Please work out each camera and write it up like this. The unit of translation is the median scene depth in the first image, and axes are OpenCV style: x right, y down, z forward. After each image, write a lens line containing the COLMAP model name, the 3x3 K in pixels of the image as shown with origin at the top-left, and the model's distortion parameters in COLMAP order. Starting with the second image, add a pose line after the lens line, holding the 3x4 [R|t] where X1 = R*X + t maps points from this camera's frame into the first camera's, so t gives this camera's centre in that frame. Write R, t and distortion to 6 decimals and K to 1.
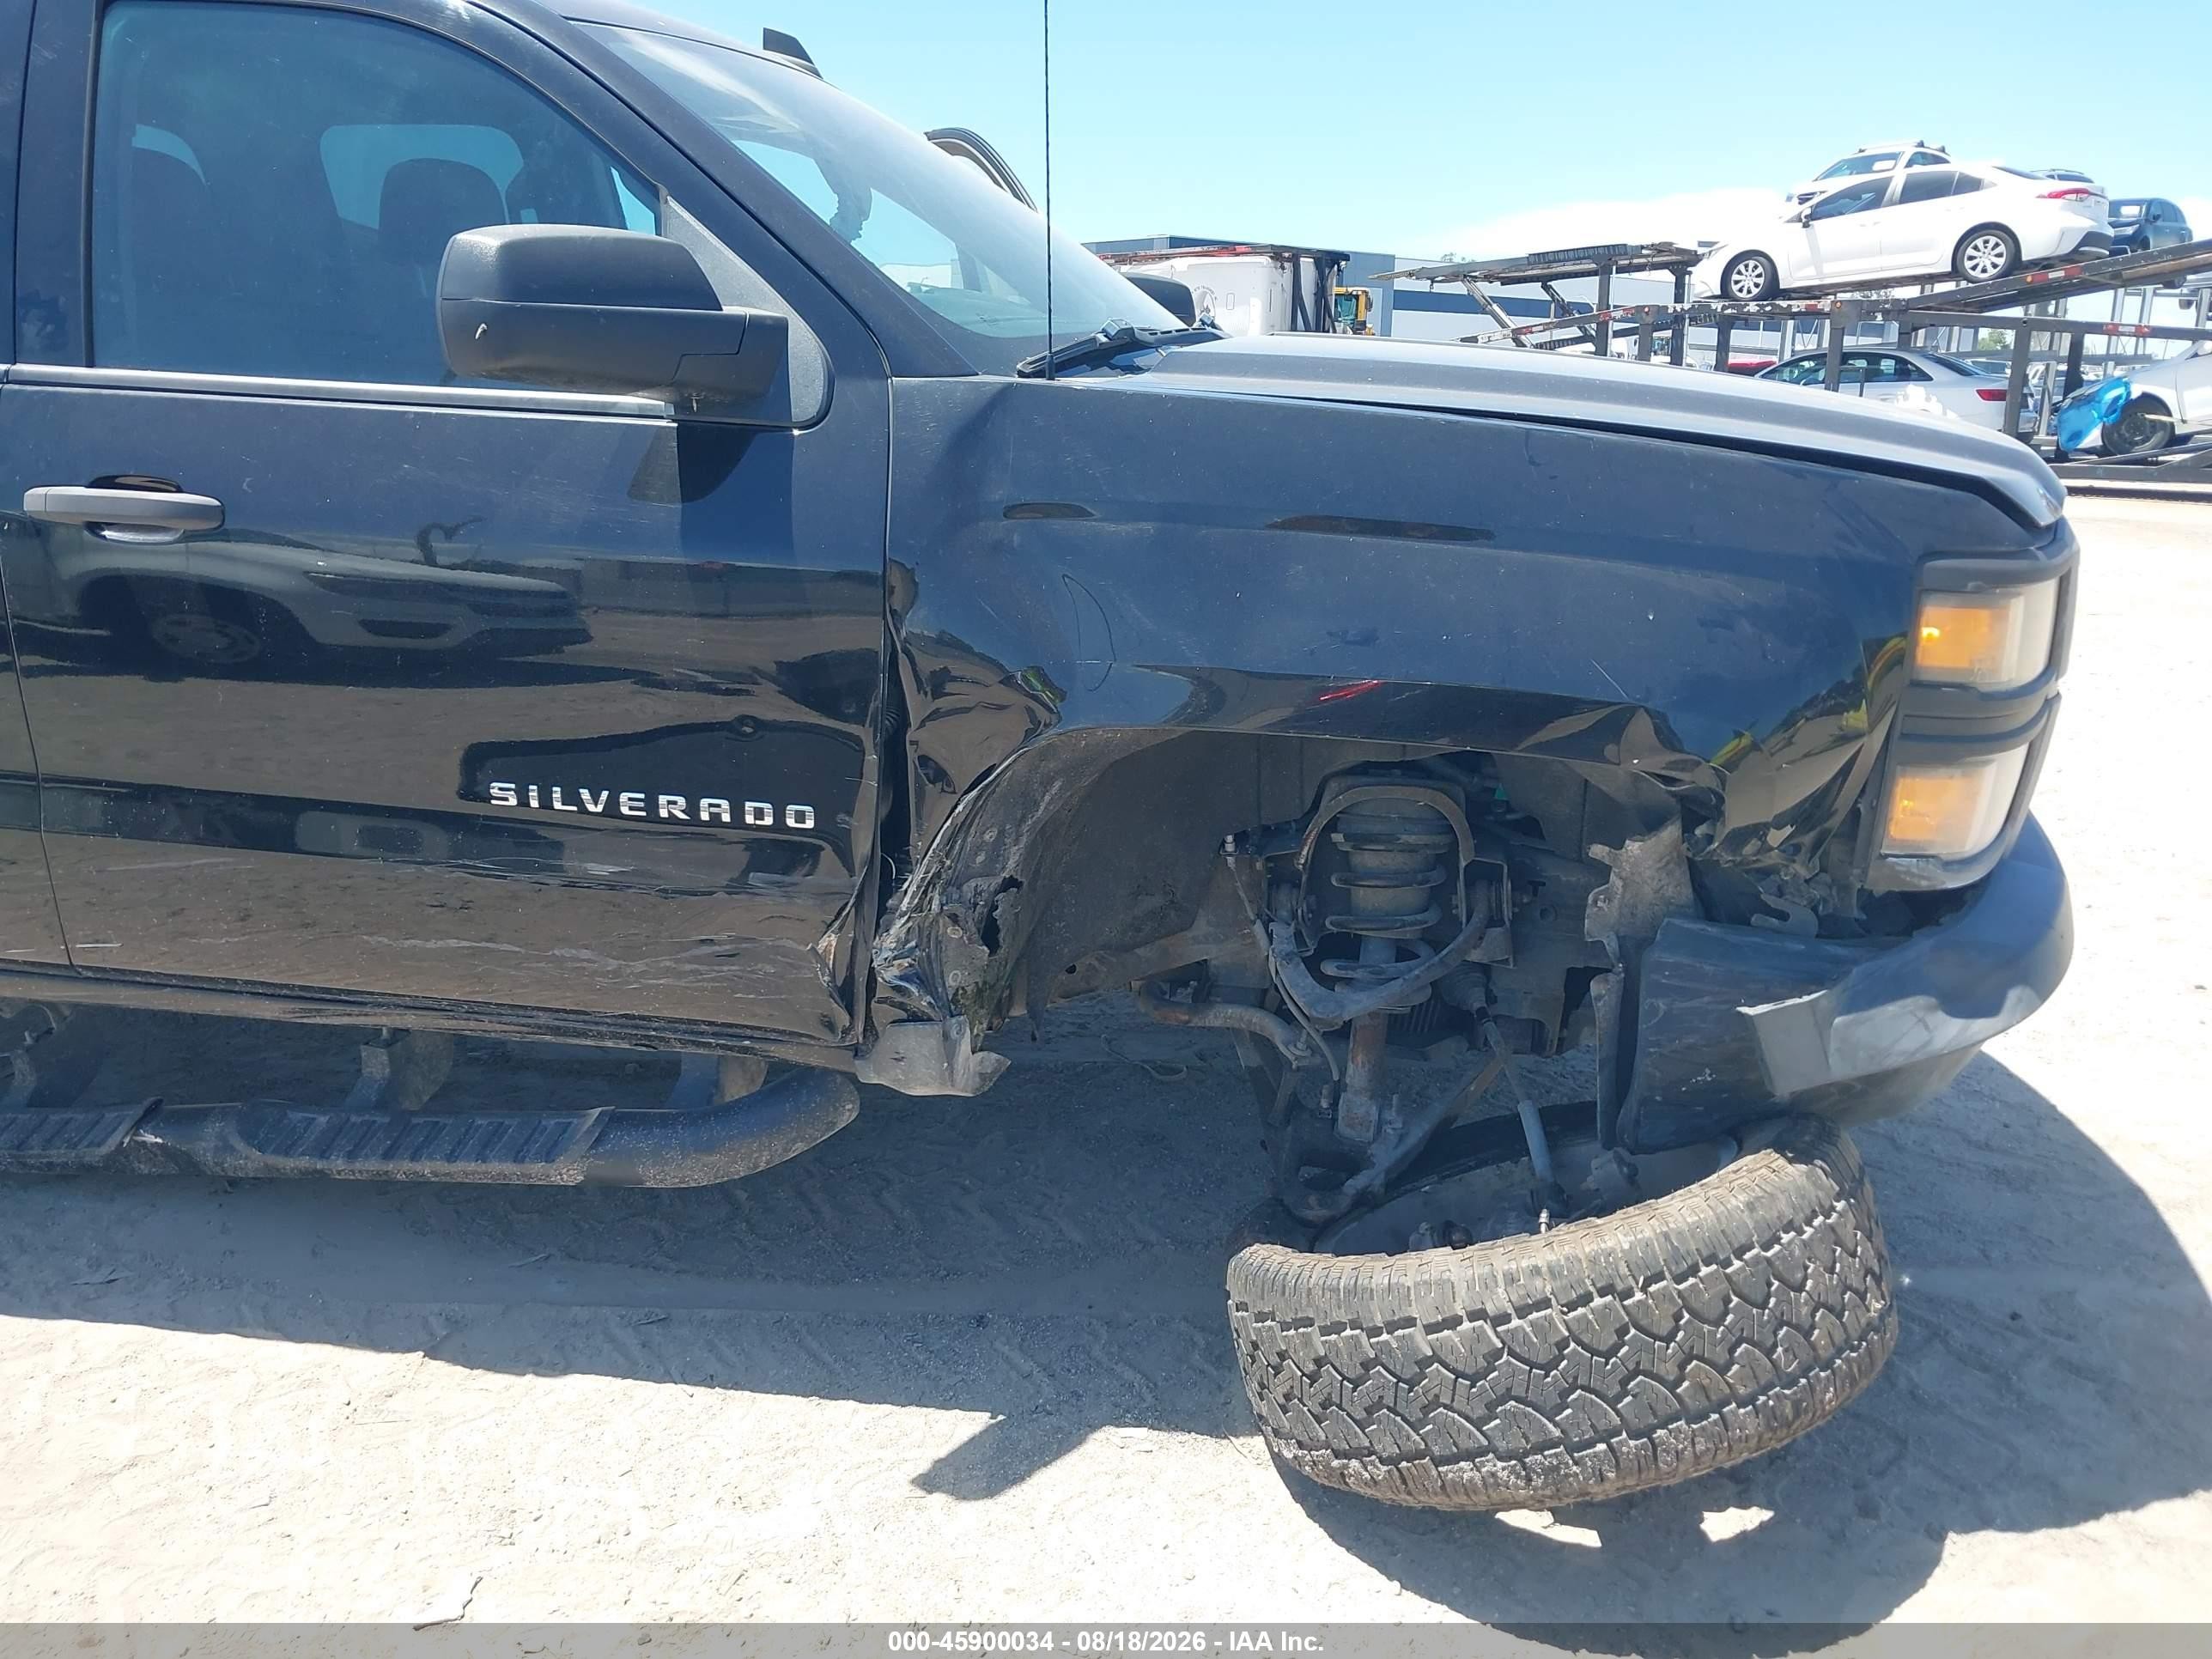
lens RADIAL K [[1734.8, 0, 1103.0], [0, 1734.8, 838.7], [0, 0, 1]] dist [0.006152, -0.031010]
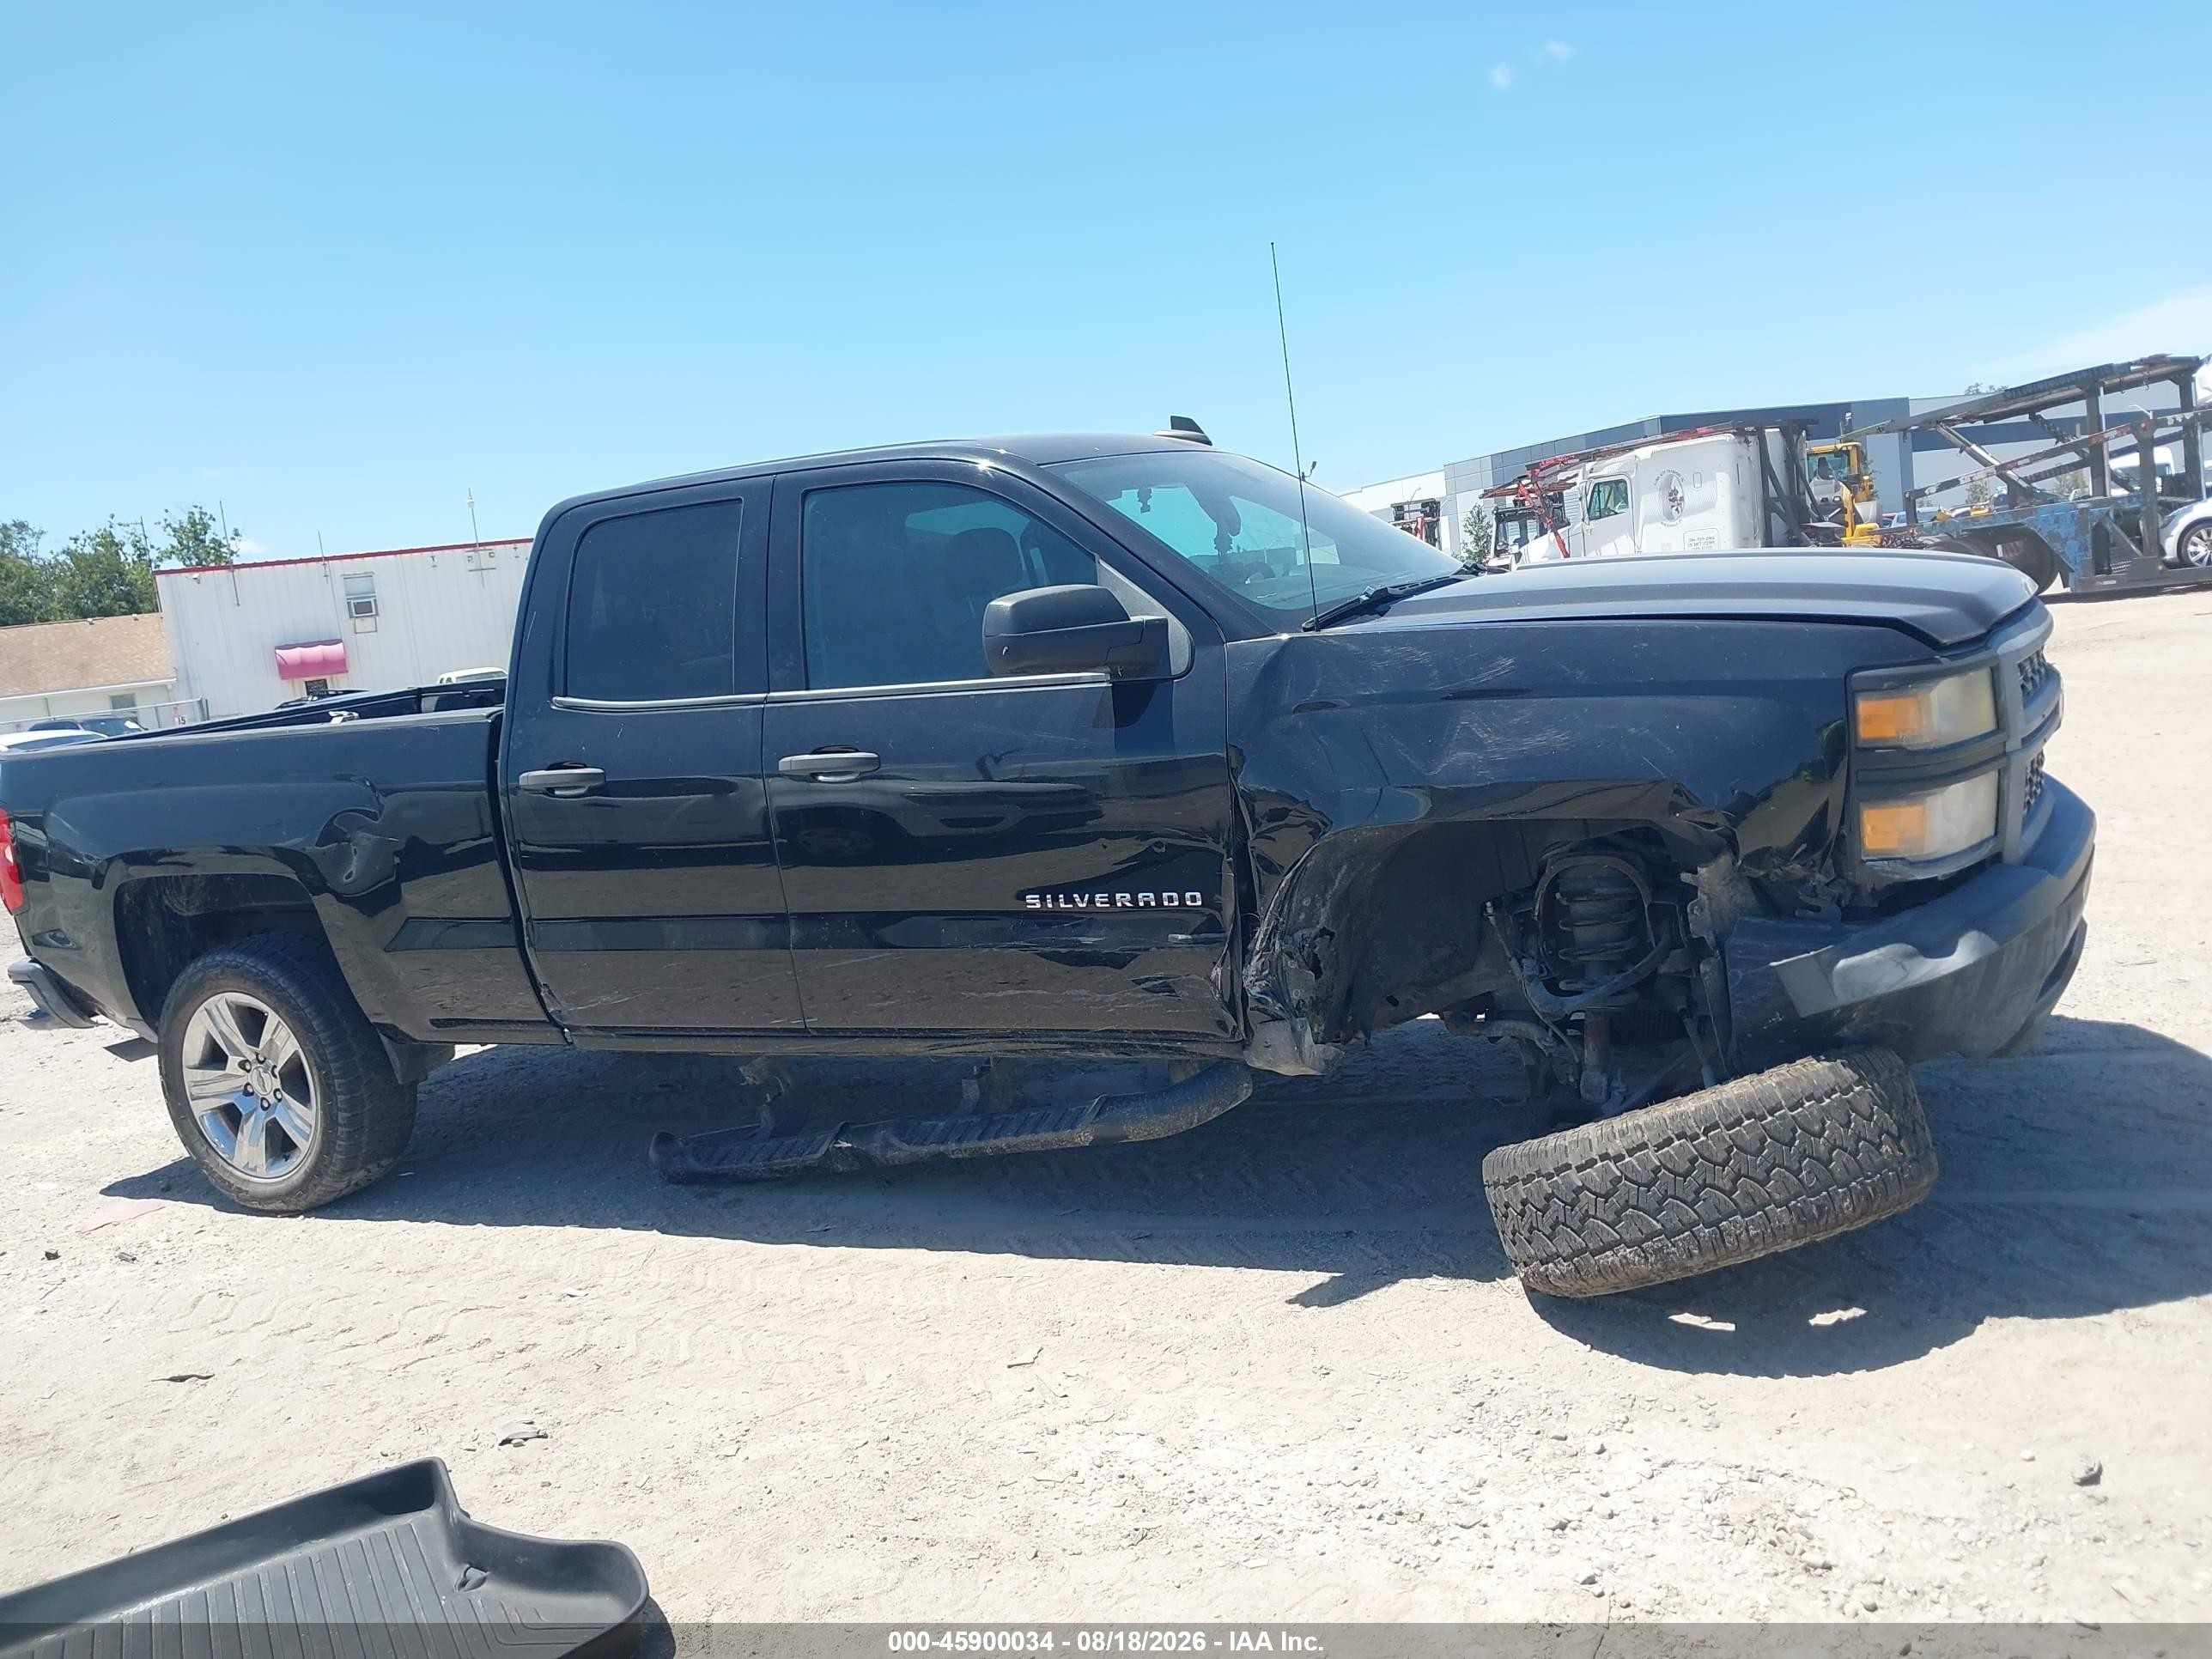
lens RADIAL K [[1741.3, 0, 1106.0], [0, 1741.3, 829.5], [0, 0, 1]] dist [0.009214, 0.003022]
pose [[0.951176, -0.095002, -0.293664, 0.225044], [0.057251, 0.989246, -0.134590, 0.130591], [0.303293, 0.111206, 0.946386, -0.589757]]
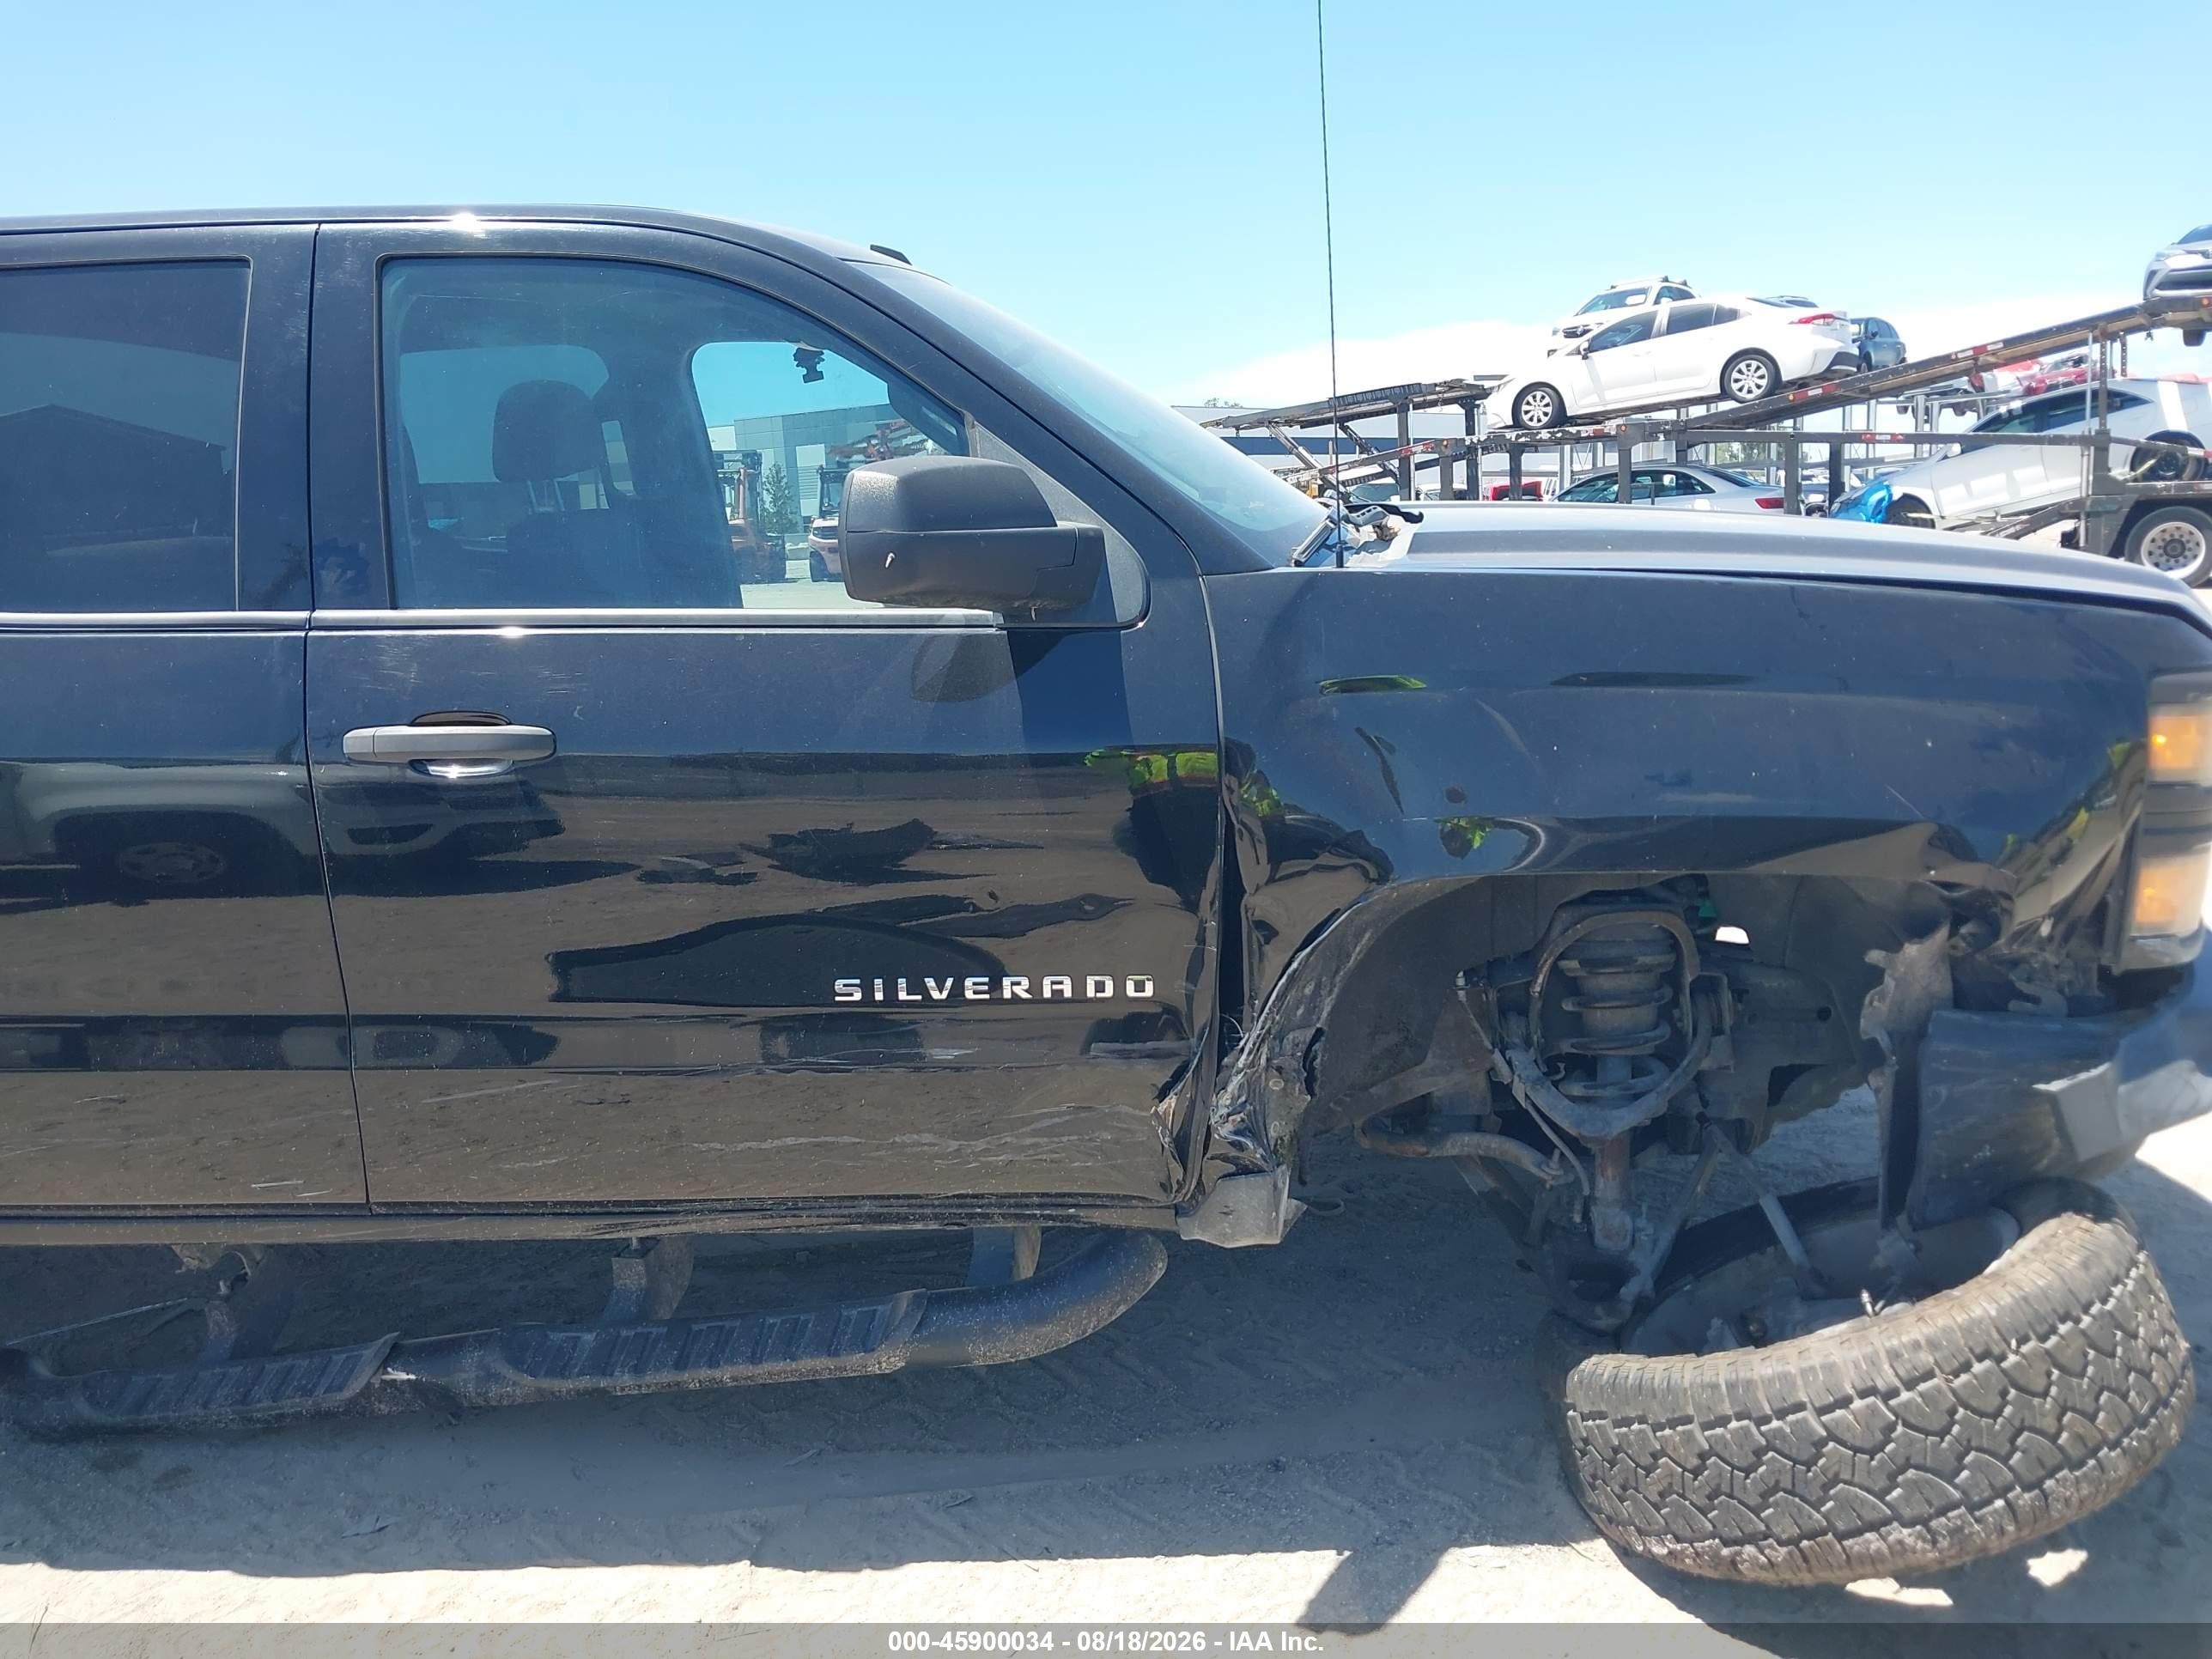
lens RADIAL K [[1751.9, 0, 1107.1], [0, 1751.9, 819.6], [0, 0, 1]] dist [0.002080, -0.035178]
pose [[0.990779, -0.075977, 0.112182, -0.276663], [0.086277, 0.992196, -0.090013, -0.017486], [-0.104468, 0.098862, 0.989602, -0.056668]]
